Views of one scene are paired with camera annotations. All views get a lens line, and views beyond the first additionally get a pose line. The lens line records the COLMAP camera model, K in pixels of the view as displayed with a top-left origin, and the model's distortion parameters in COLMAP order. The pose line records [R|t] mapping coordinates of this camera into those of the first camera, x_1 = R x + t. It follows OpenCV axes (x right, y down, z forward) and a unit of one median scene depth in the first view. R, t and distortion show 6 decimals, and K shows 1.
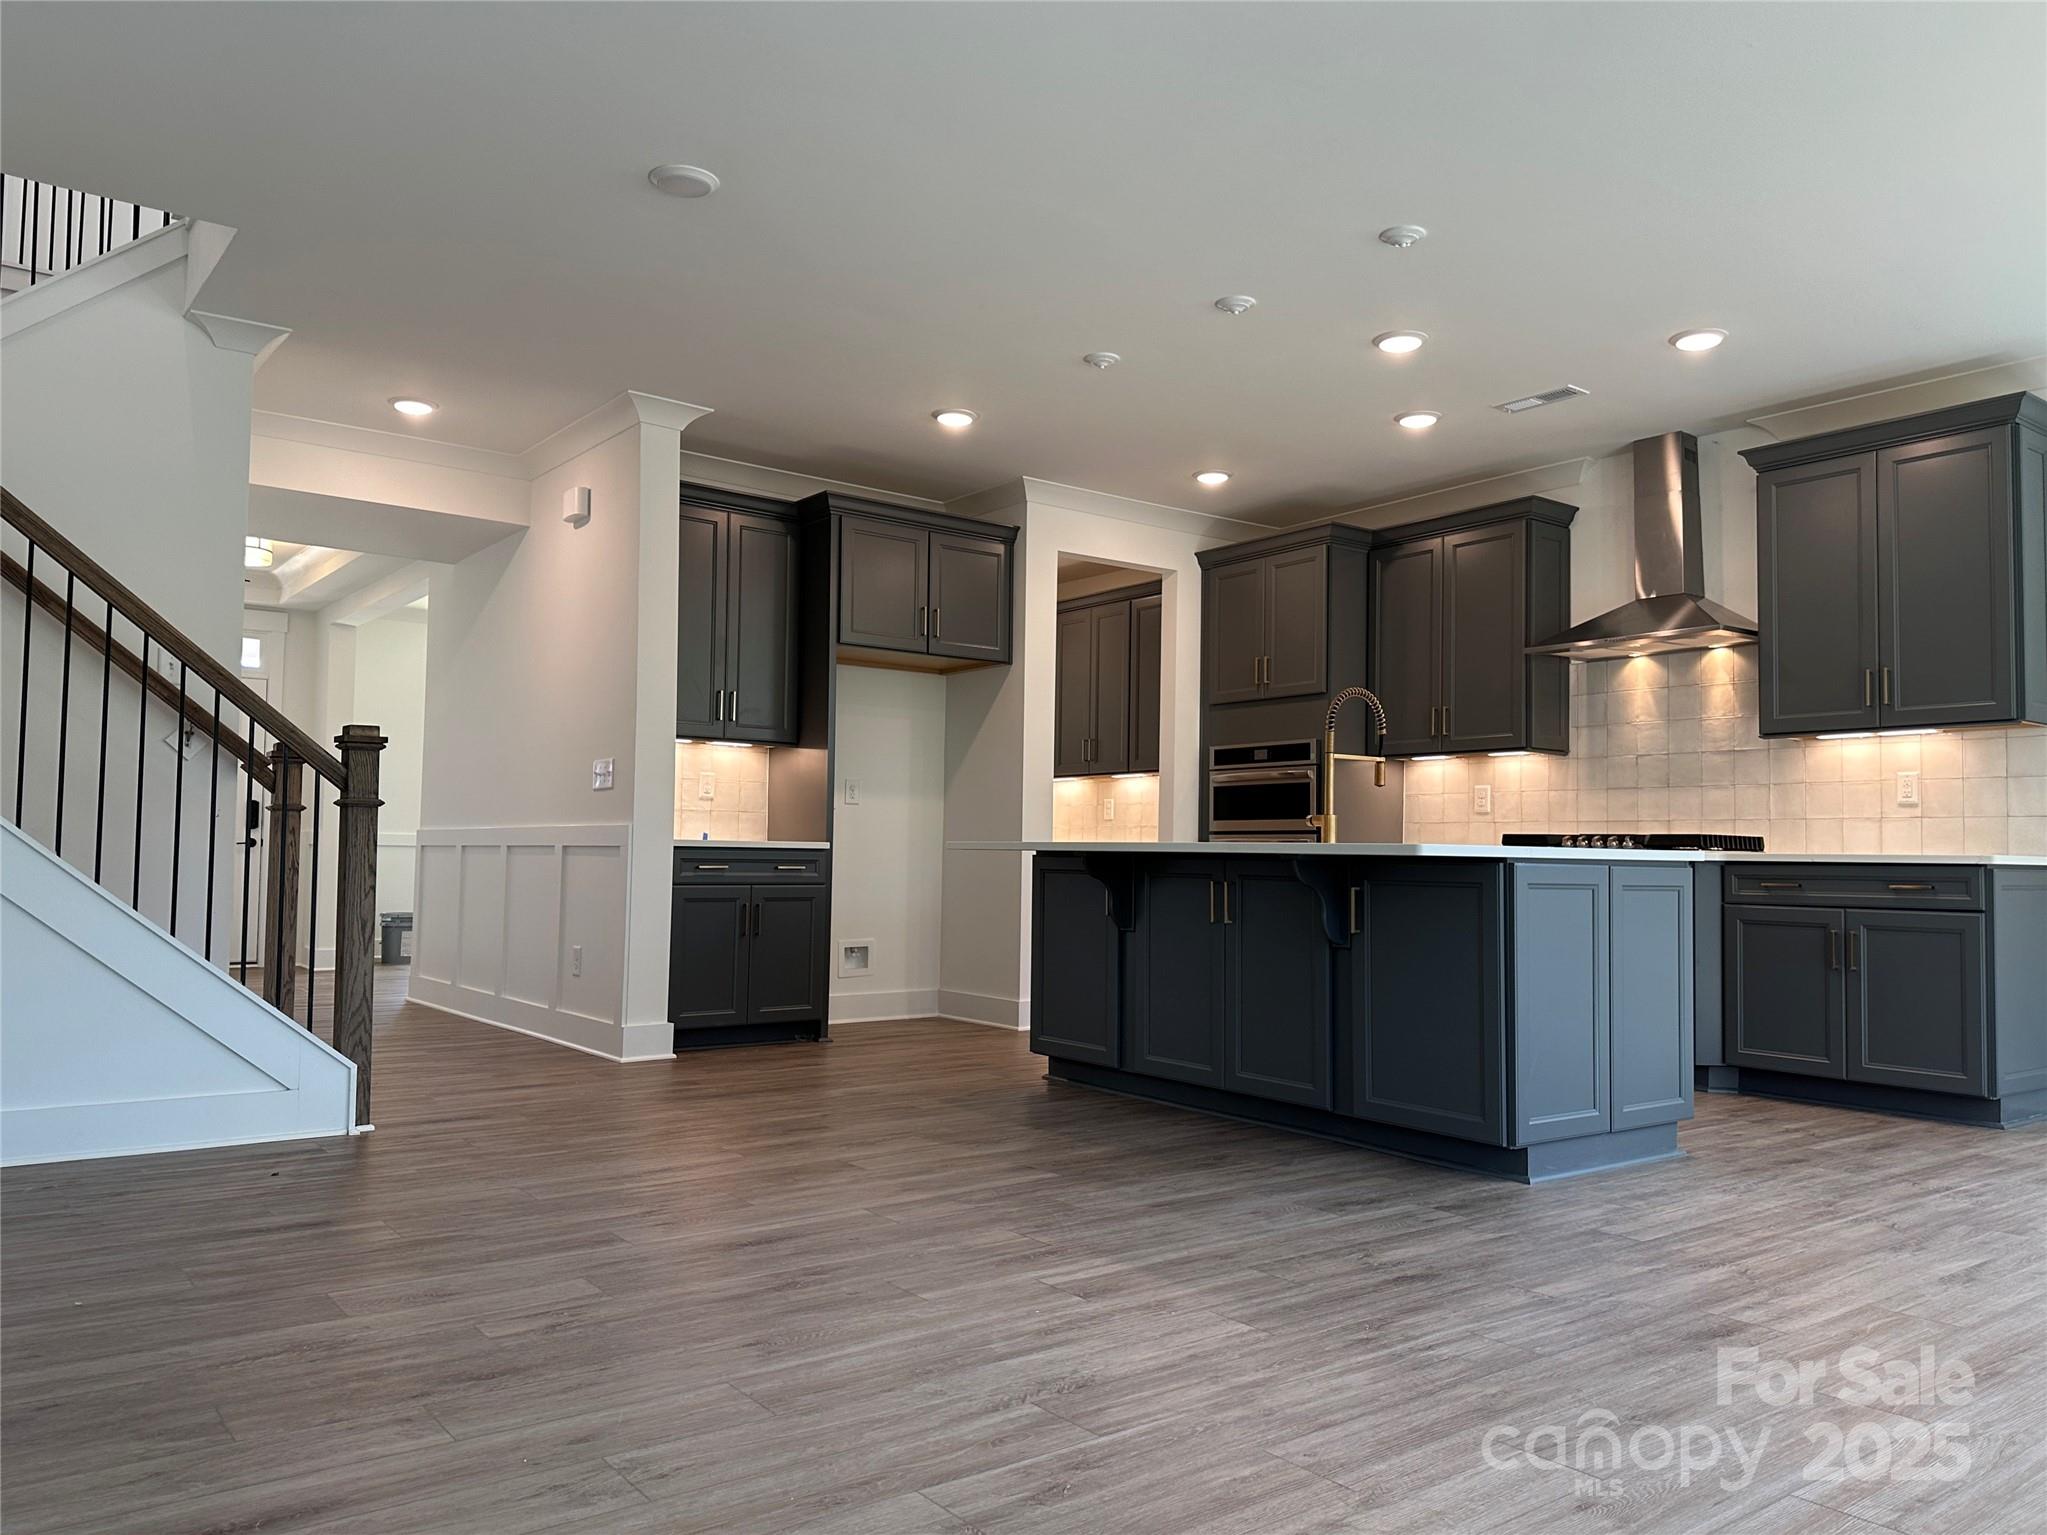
lens RADIAL K [[1421.8, 0, 1030.1], [0, 1421.8, 780.8], [0, 0, 1]] dist [0.115358, -0.166213]
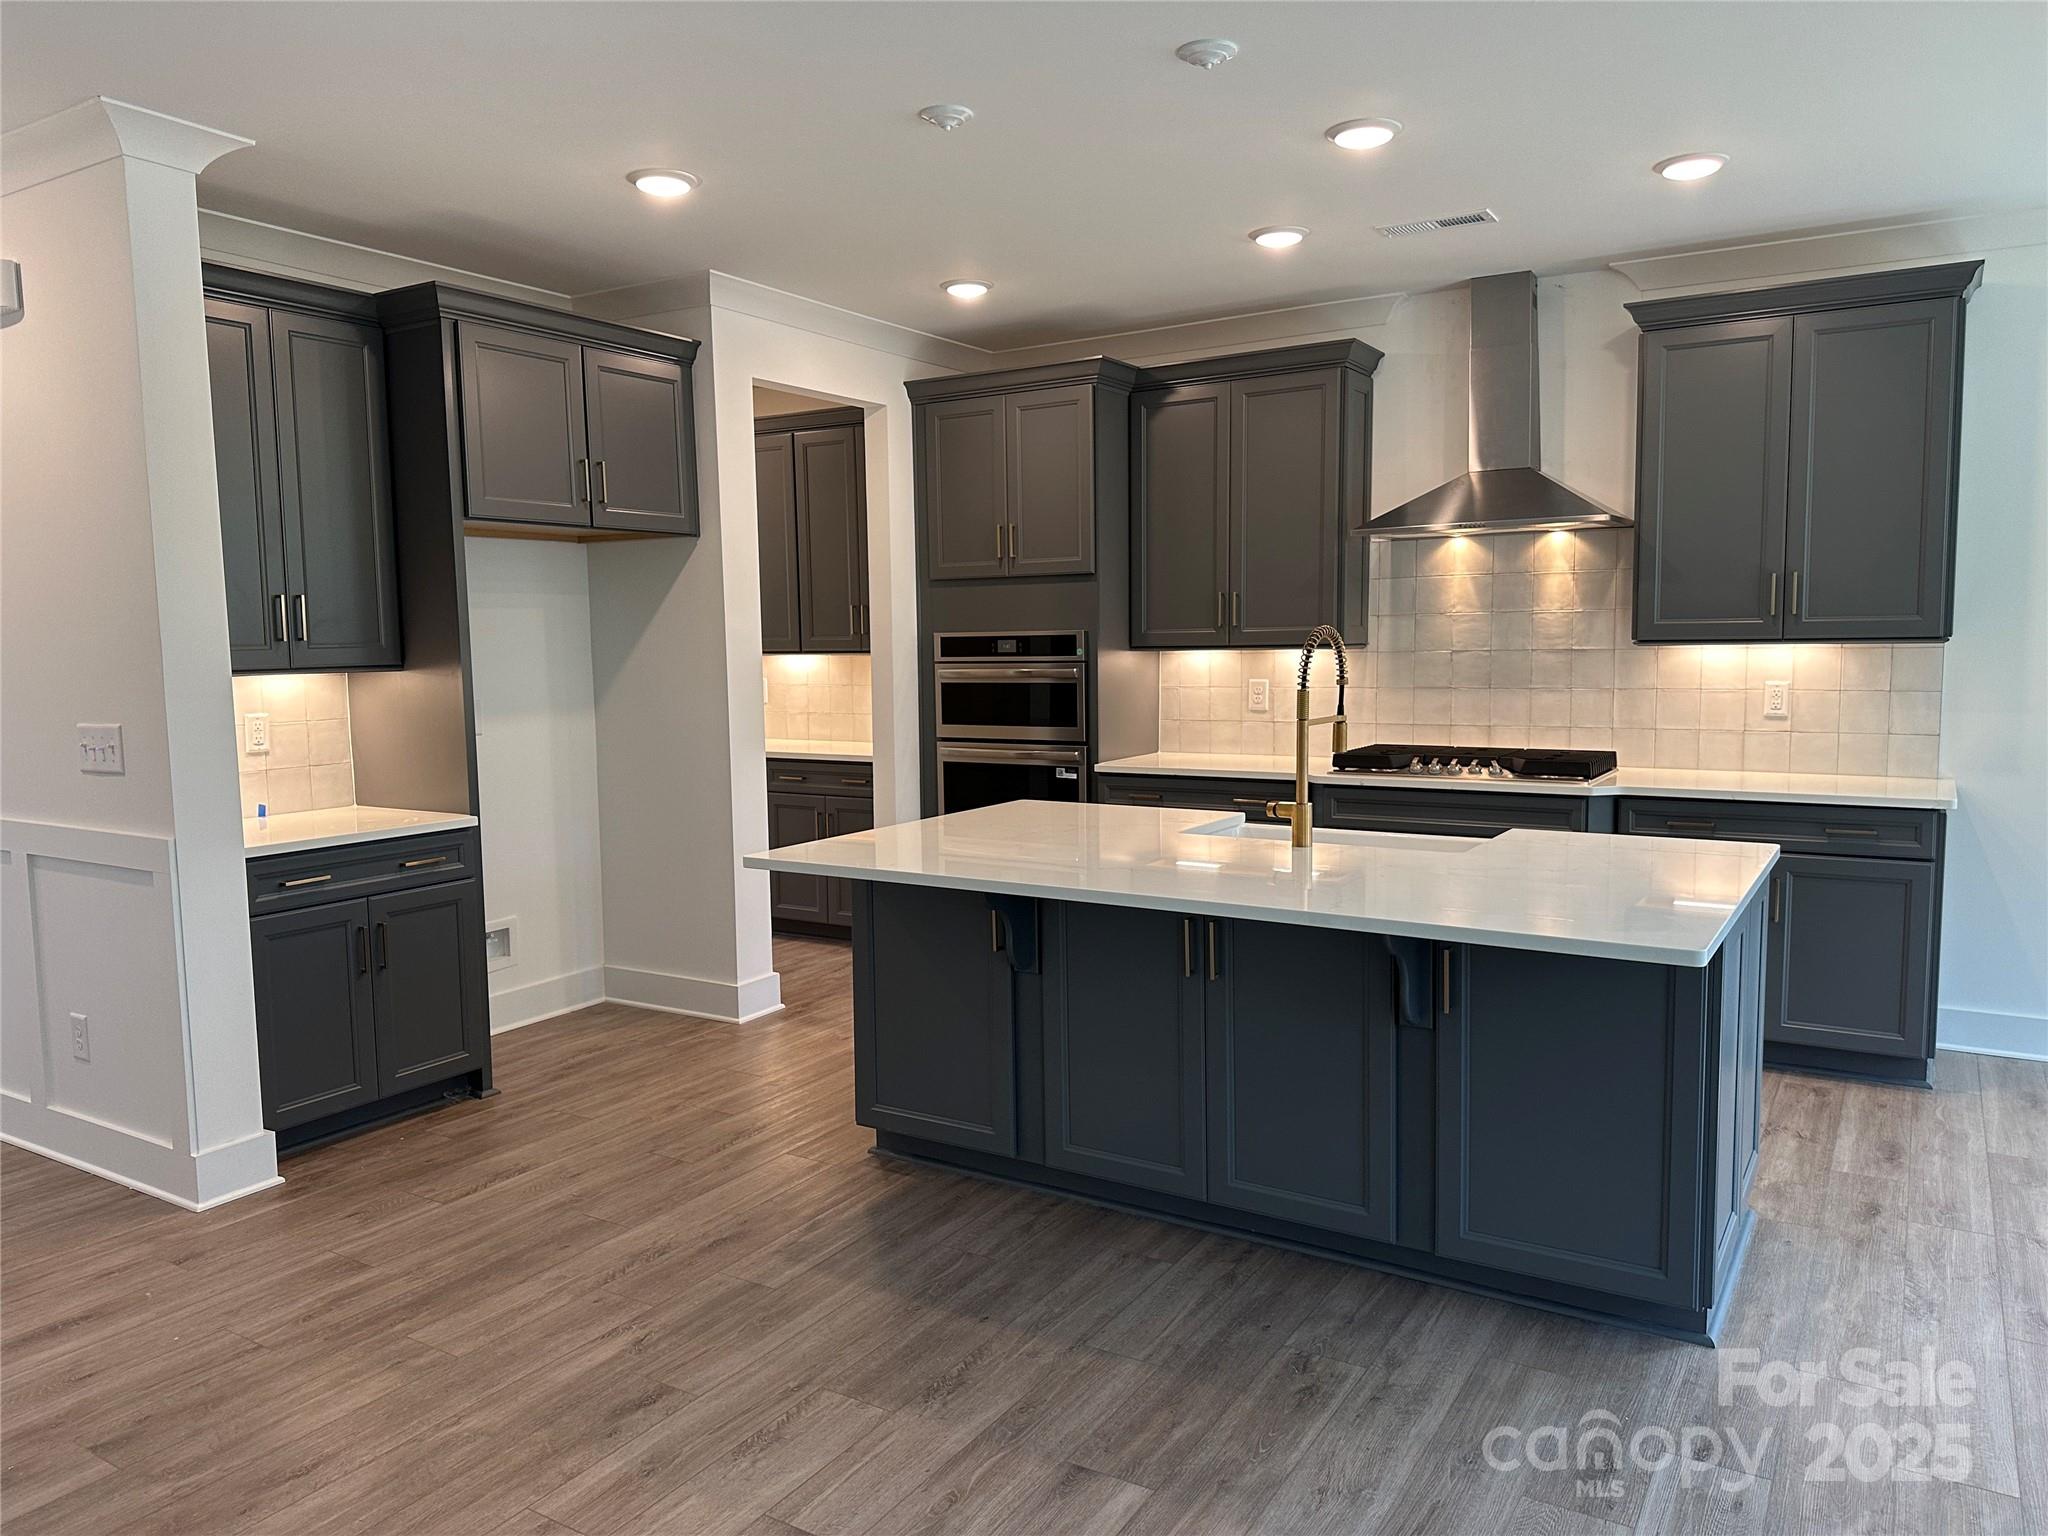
lens RADIAL K [[1432.9, 0, 1015.7], [0, 1432.9, 769.5], [0, 0, 1]] dist [0.125861, -0.184785]
pose [[0.938127, -0.060100, 0.341035, -0.130268], [0.012155, 0.989932, 0.141018, -0.071312], [-0.346077, -0.128147, 0.929413, 0.254065]]
